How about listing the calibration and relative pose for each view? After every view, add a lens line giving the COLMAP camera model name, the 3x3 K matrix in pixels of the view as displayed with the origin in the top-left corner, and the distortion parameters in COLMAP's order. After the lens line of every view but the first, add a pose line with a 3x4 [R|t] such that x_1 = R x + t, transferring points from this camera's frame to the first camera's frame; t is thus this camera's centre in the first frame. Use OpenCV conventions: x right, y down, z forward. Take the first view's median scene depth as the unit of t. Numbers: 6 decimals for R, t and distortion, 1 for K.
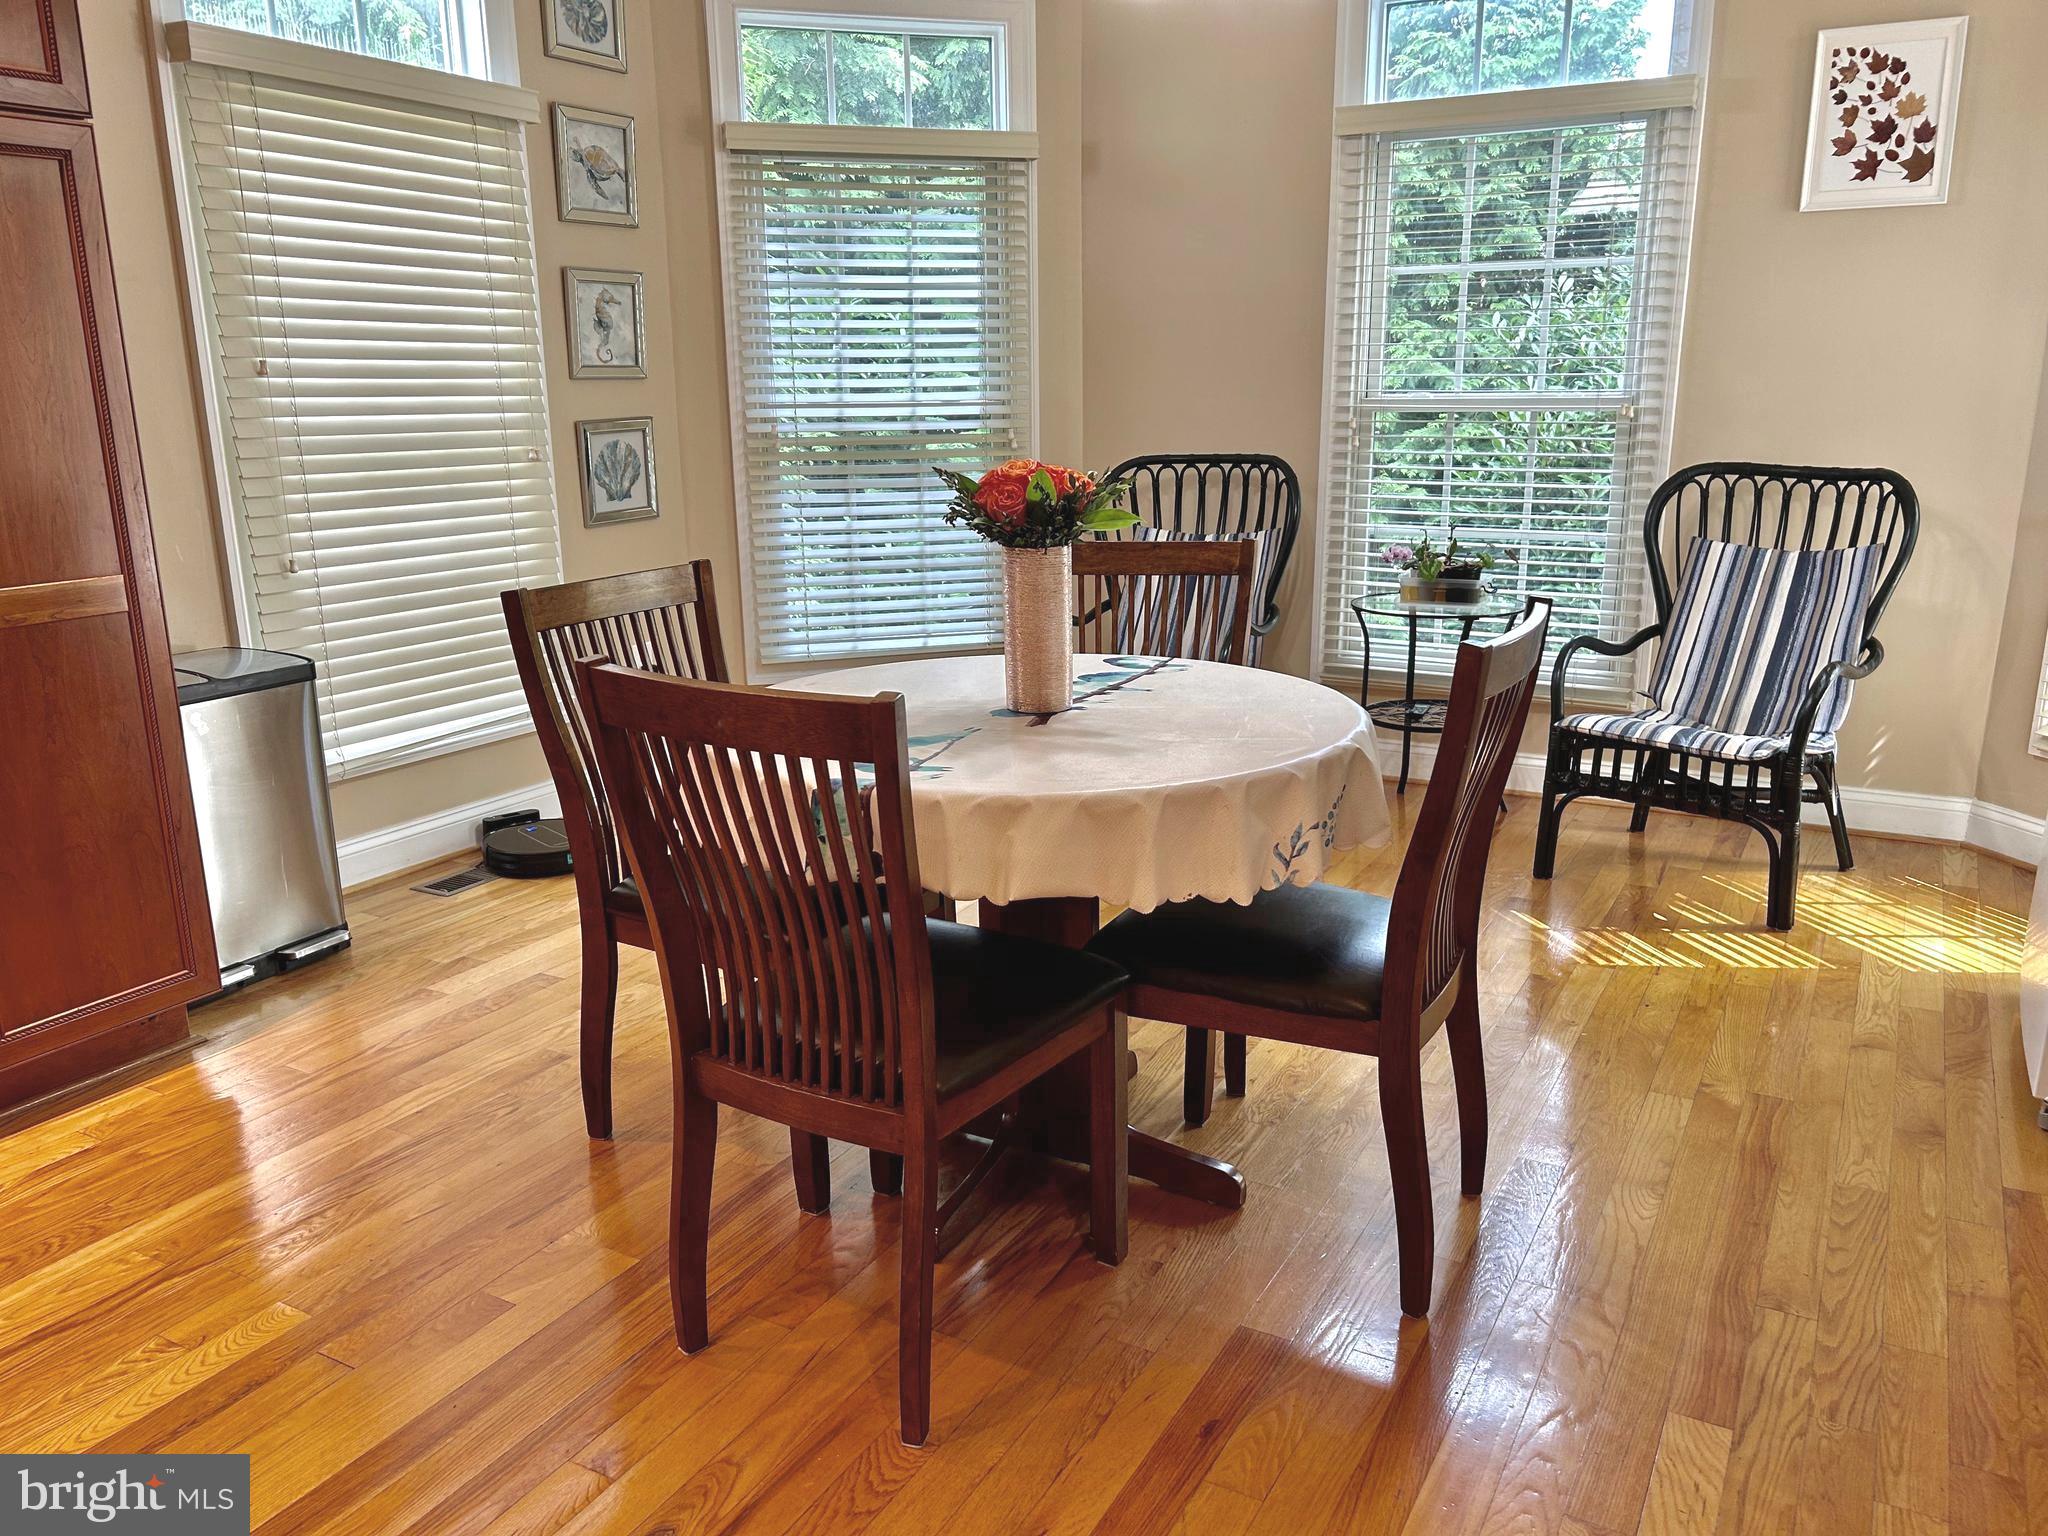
lens RADIAL K [[1542.2, 0, 1064.5], [0, 1542.2, 767.6], [0, 0, 1]] dist [0.009503, 0.010865]
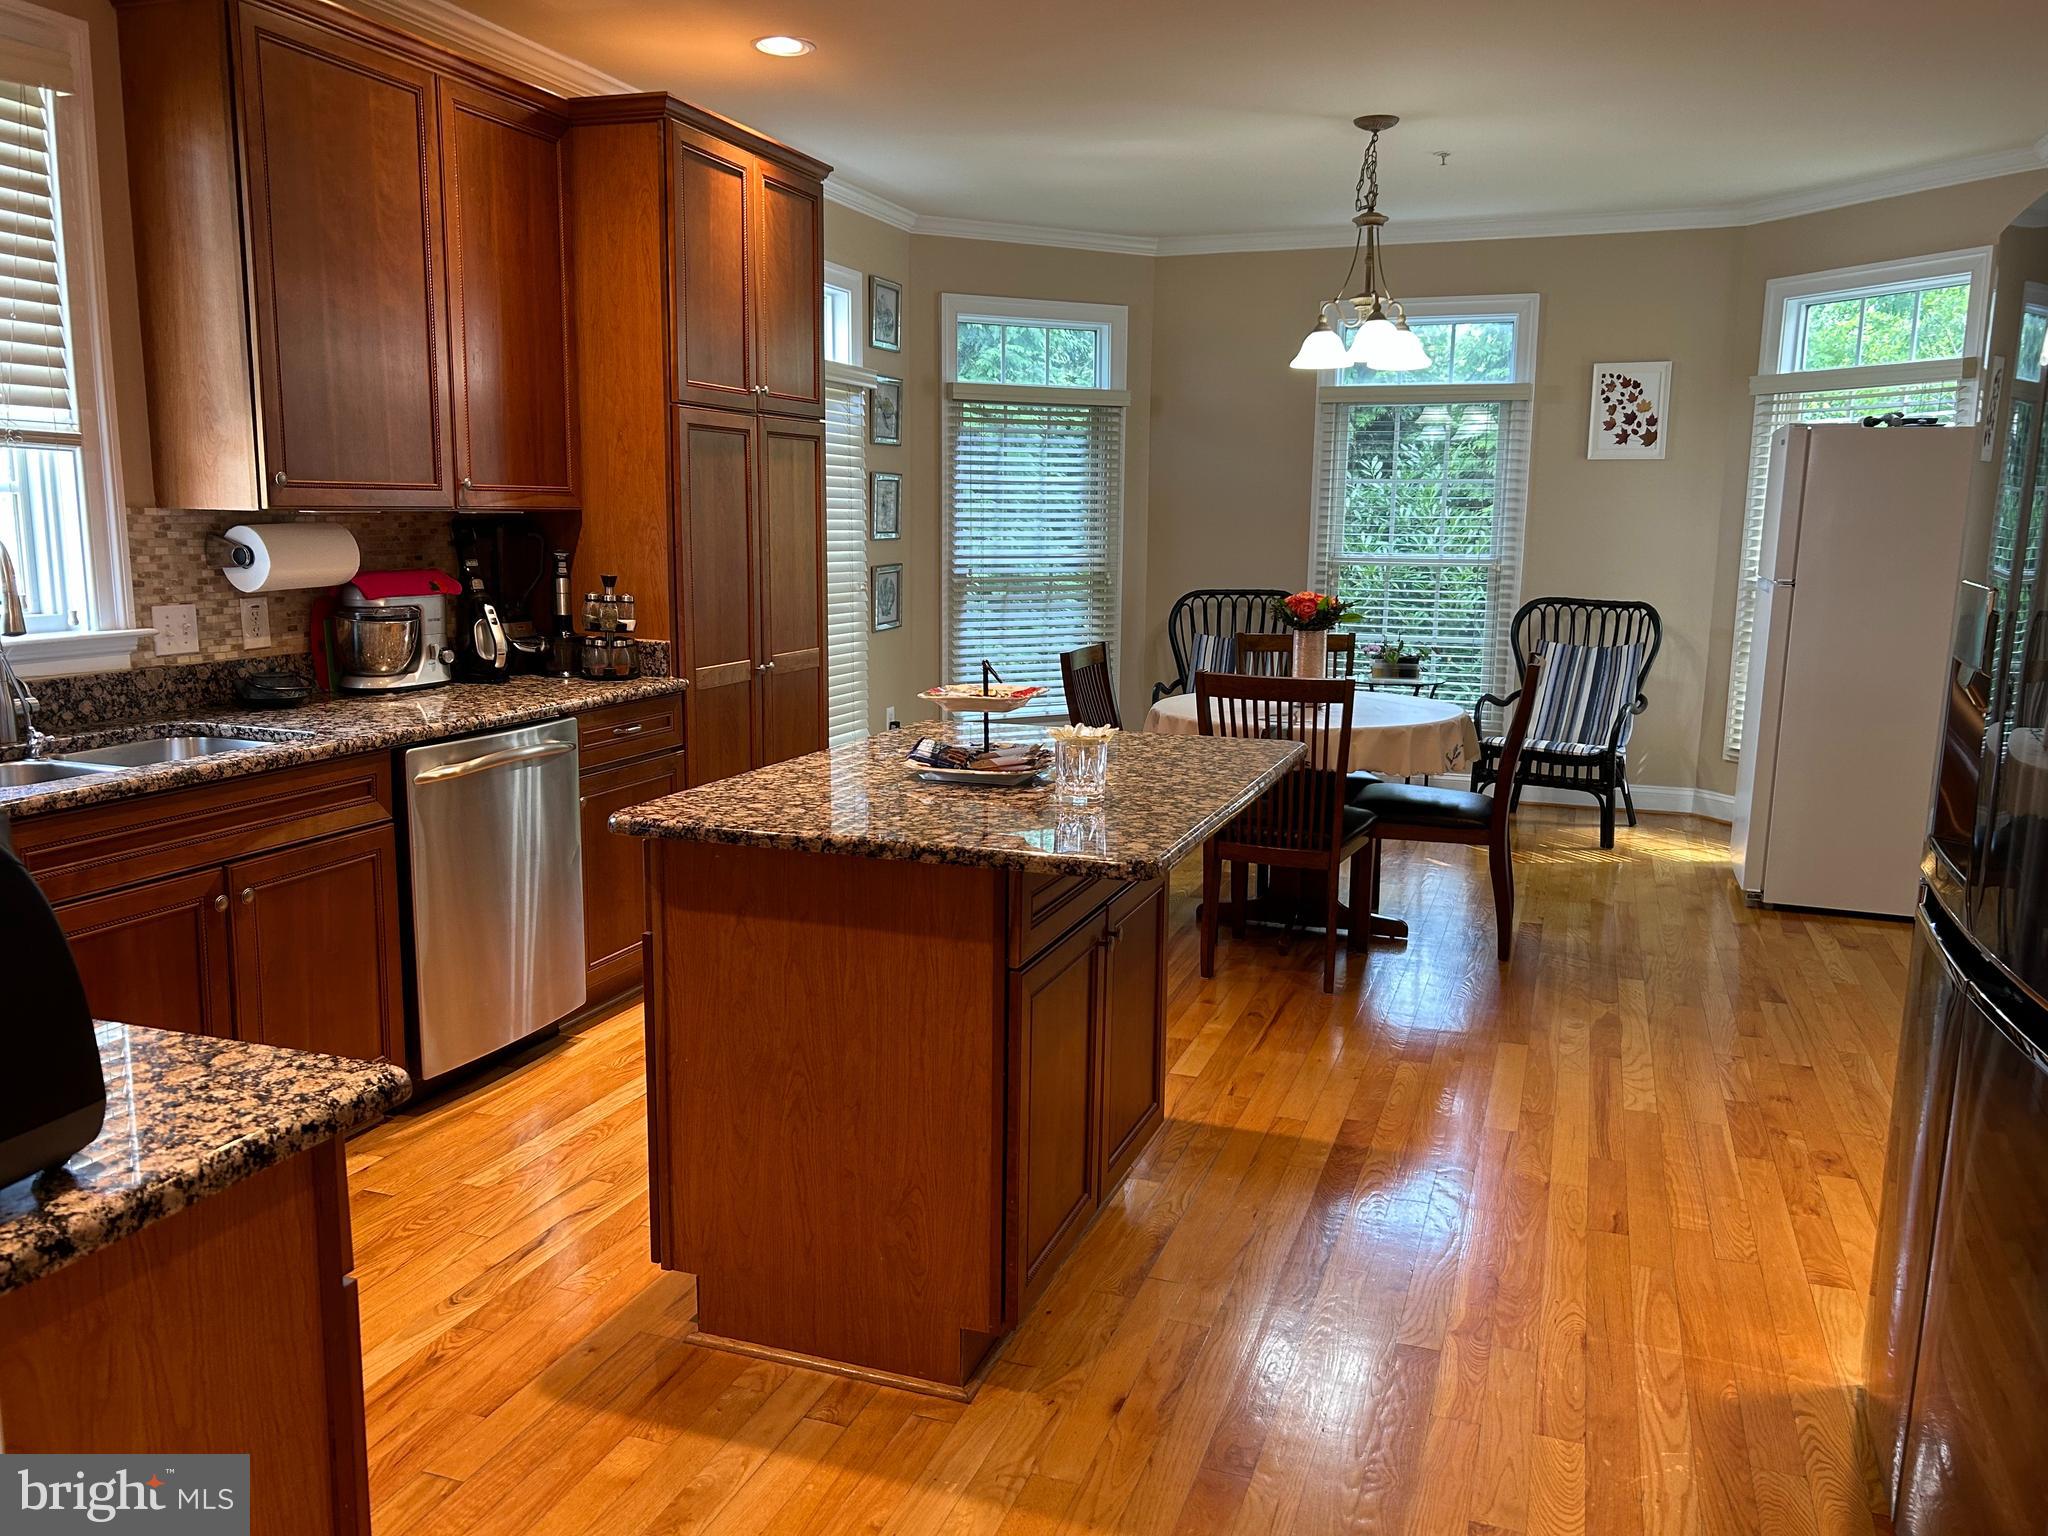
lens RADIAL K [[1542.2, 0, 1023.6], [0, 1542.2, 769.4], [0, 0, 1]] dist [0.009503, 0.010865]
pose [[0.988767, -0.007378, 0.149286, -0.439959], [0.019706, 0.996497, -0.081271, 0.130099], [-0.148163, 0.083300, 0.985448, -0.633126]]
